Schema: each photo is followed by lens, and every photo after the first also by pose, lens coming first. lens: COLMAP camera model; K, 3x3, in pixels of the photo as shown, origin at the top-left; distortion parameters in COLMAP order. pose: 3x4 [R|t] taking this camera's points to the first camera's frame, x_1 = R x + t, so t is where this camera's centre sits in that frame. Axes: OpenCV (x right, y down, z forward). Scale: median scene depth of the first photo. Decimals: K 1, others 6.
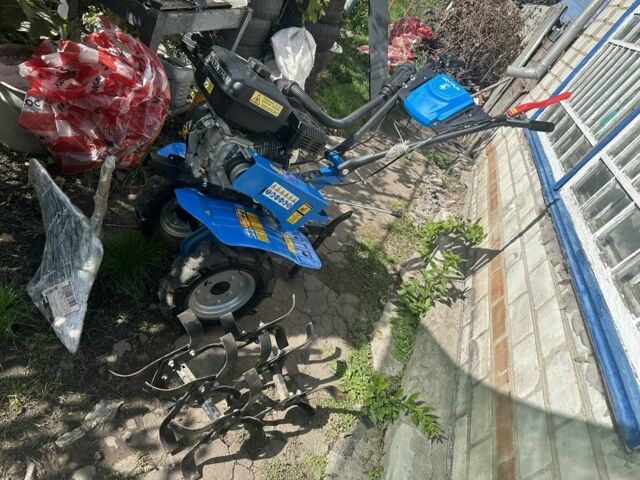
lens RADIAL K [[464.0, 0, 320.0], [0, 464.0, 240.0], [0, 0, 1]] dist [-0.000197, -0.001730]
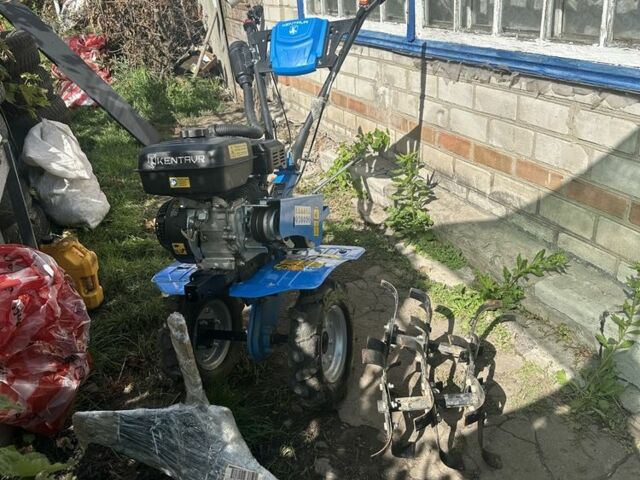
lens RADIAL K [[612.7, 0, 320.0], [0, 612.7, 240.0], [0, 0, 1]] dist [0.056776, -0.011234]
pose [[0.597127, -0.738855, 0.312301, -0.441519], [0.754256, 0.649686, 0.094900, -0.140617], [-0.273015, 0.178888, 0.945231, -0.143705]]
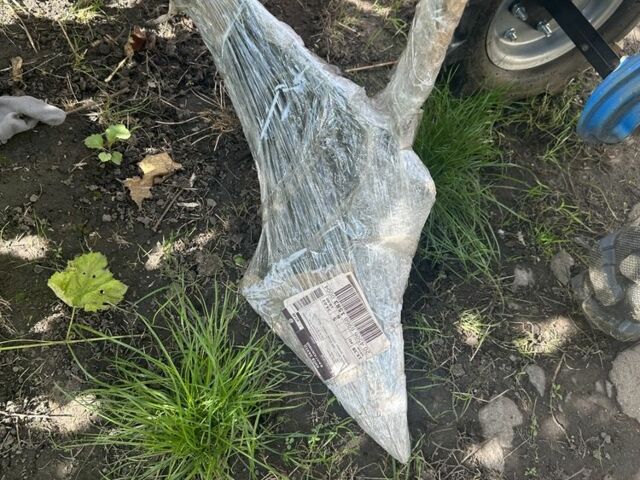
lens RADIAL K [[612.7, 0, 320.0], [0, 612.7, 240.0], [0, 0, 1]] dist [0.056776, -0.011234]
pose [[0.948994, -0.063111, -0.308913, -0.370595], [0.171893, 0.924912, 0.339102, -0.094174], [0.264316, -0.374905, 0.888585, 0.518605]]
